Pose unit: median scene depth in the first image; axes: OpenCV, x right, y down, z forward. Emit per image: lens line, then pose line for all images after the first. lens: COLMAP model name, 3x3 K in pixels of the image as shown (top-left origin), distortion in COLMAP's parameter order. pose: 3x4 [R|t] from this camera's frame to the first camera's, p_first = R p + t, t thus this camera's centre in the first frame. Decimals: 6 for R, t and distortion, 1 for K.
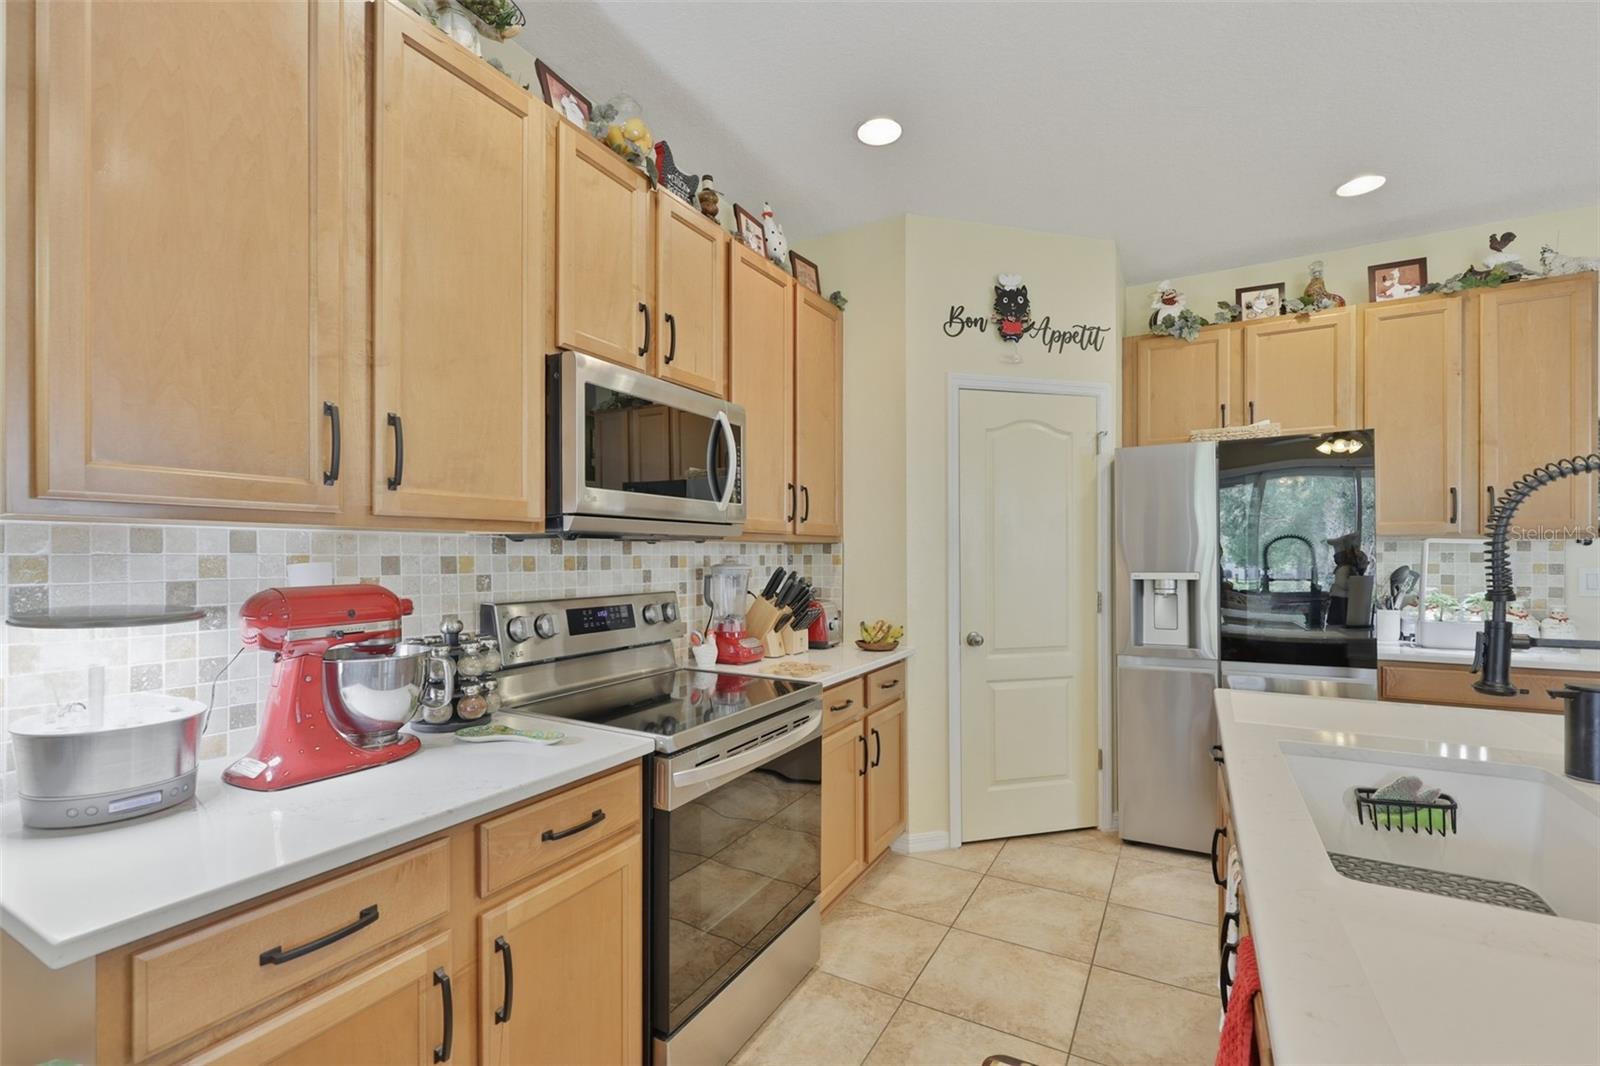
lens RADIAL K [[709.4, 0, 796.2], [0, 709.4, 556.1], [0, 0, 1]] dist [0.000311, 0.001474]
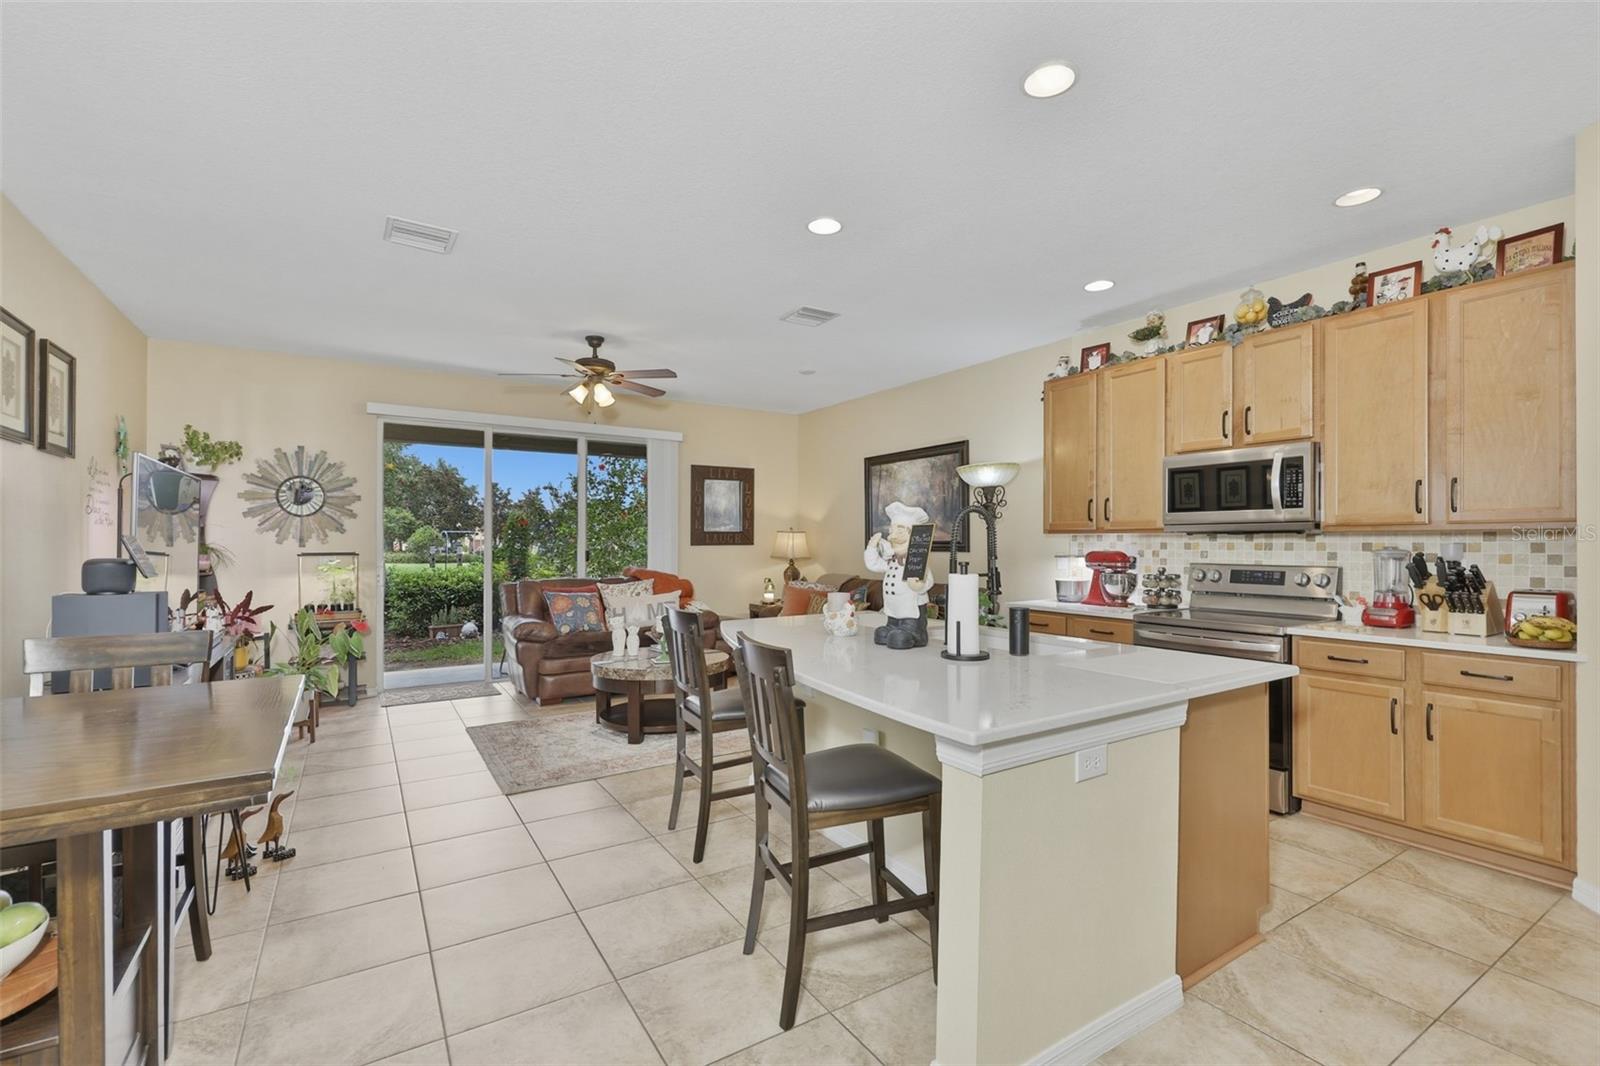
lens RADIAL K [[709.4, 0, 798.8], [0, 709.4, 543.5], [0, 0, 1]] dist [0.000311, 0.001474]
pose [[-0.476213, 0.003006, -0.879325, 1.360978], [-0.001467, 0.999990, 0.004213, -0.002729], [0.879329, 0.003296, -0.476204, 0.606319]]
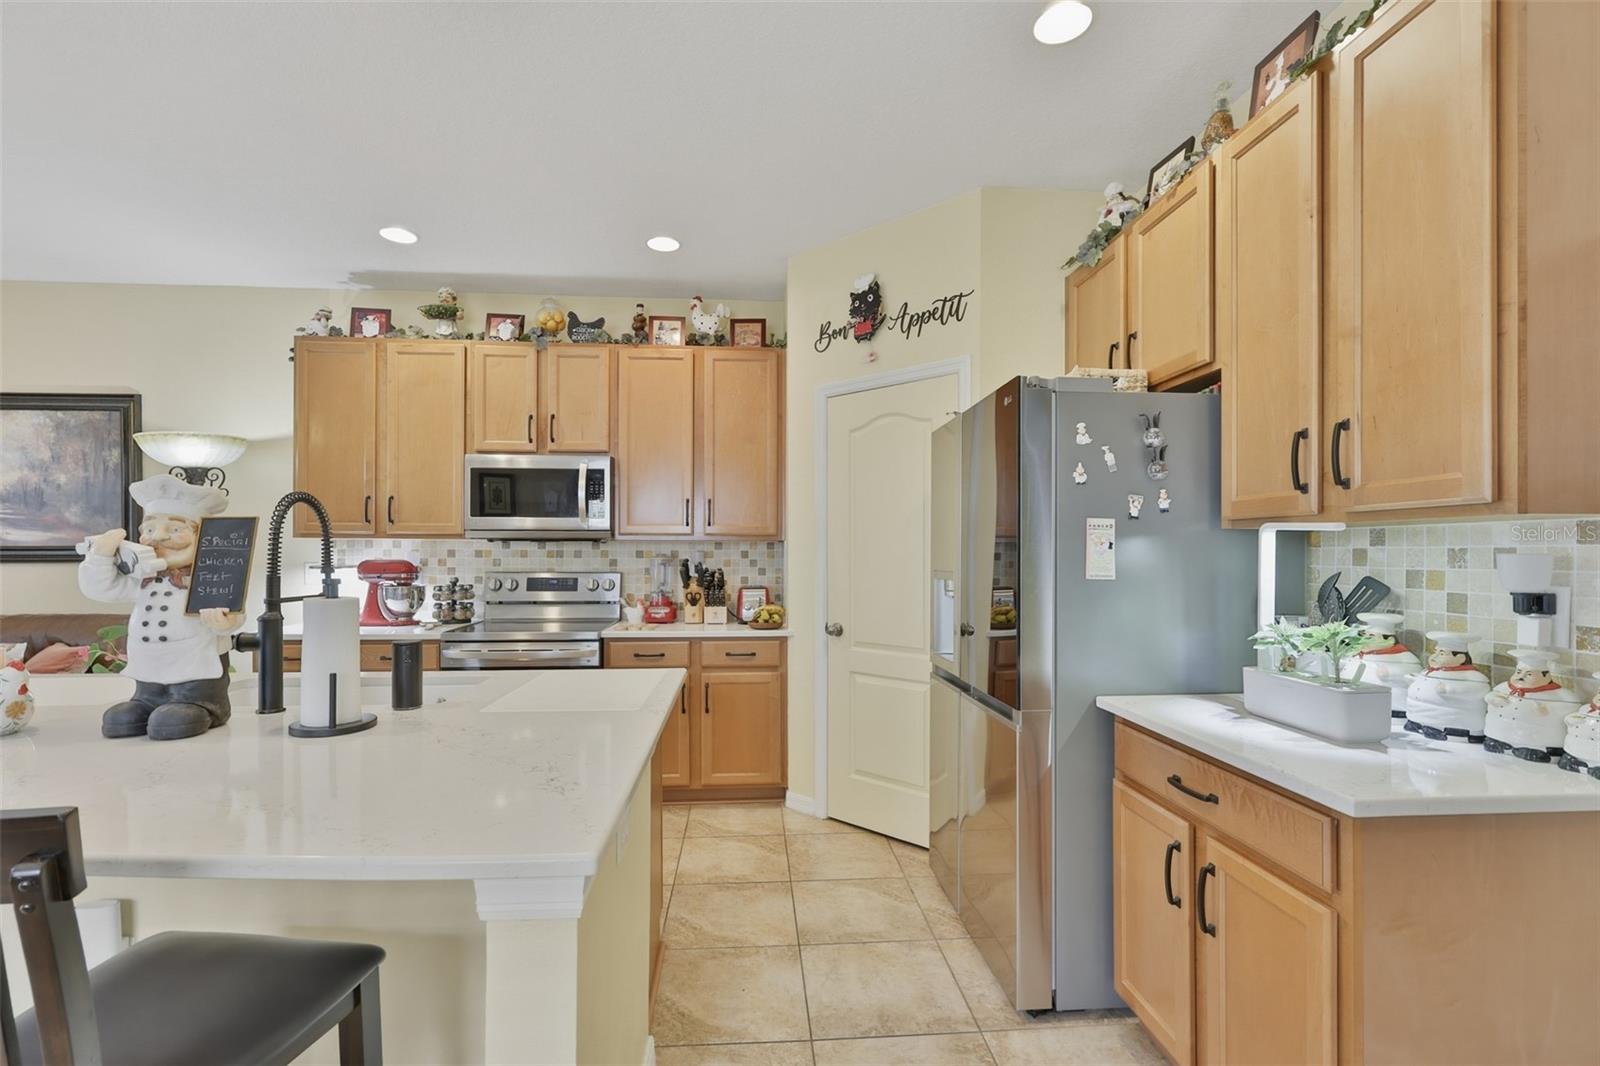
lens RADIAL K [[709.4, 0, 789.0], [0, 709.4, 554.4], [0, 0, 1]] dist [0.000311, 0.001474]
pose [[0.544799, 0.006354, -0.838542, 1.159462], [-0.006478, 0.999973, 0.003369, 0.000773], [0.838541, 0.003597, 0.544826, 0.373469]]
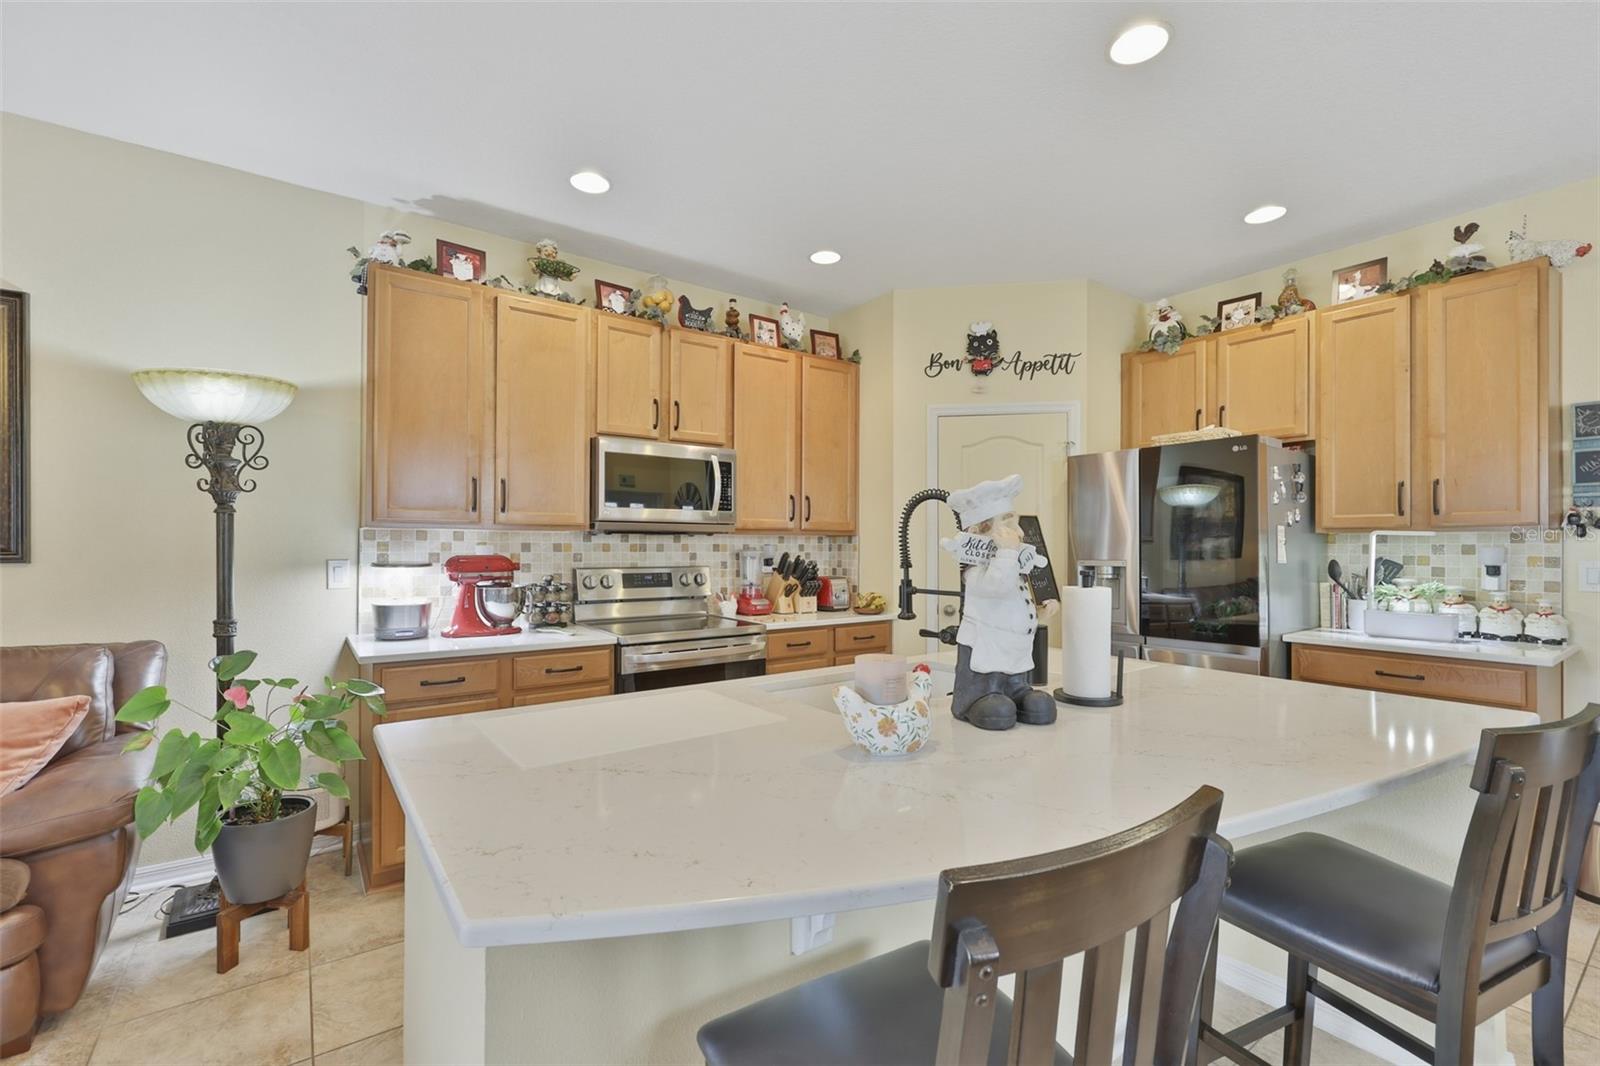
lens RADIAL K [[695.9, 0, 792.7], [0, 695.9, 547.2], [0, 0, 1]] dist [0.001766, 0.000680]
pose [[0.908282, 0.006275, -0.418312, 0.544784], [-0.006569, 0.999978, 0.000736, 0.003880], [0.418308, 0.002080, 0.908303, -0.279982]]
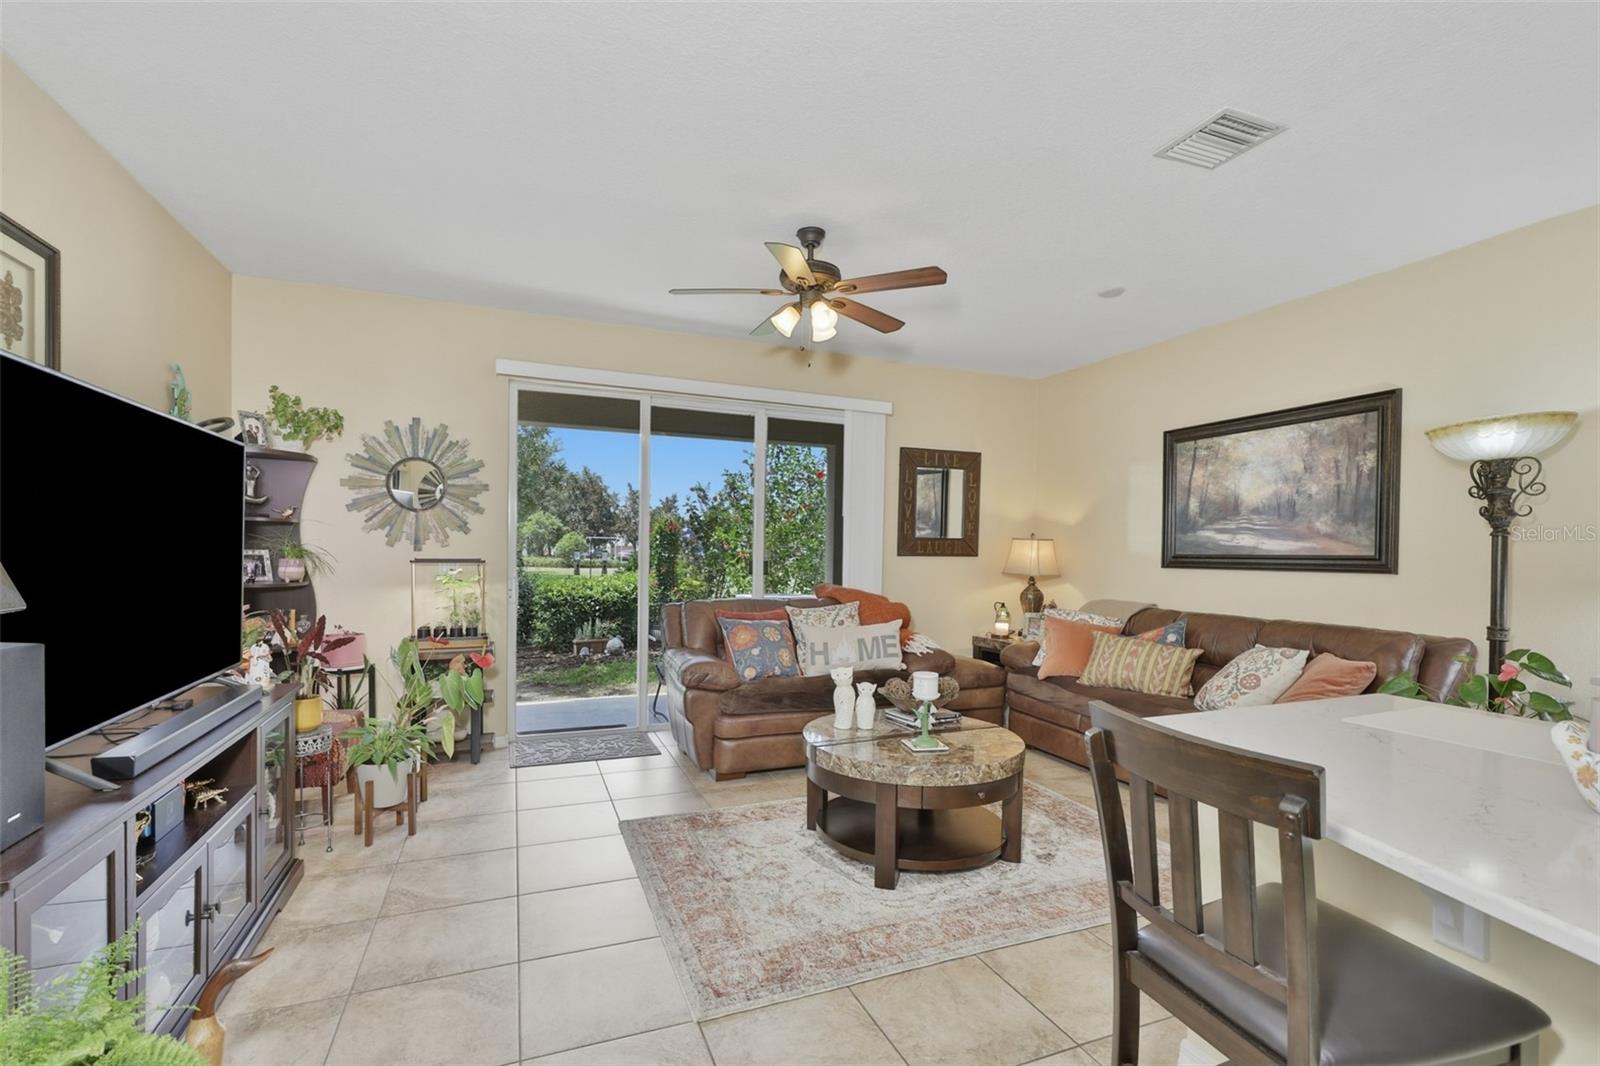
lens RADIAL K [[709.4, 0, 795.1], [0, 709.4, 568.1], [0, 0, 1]] dist [0.000311, 0.001474]
pose [[-0.626700, 0.010915, -0.779184, 0.970439], [-0.015023, 0.999547, 0.026084, 0.002377], [0.779116, 0.028052, -0.626252, 0.044159]]
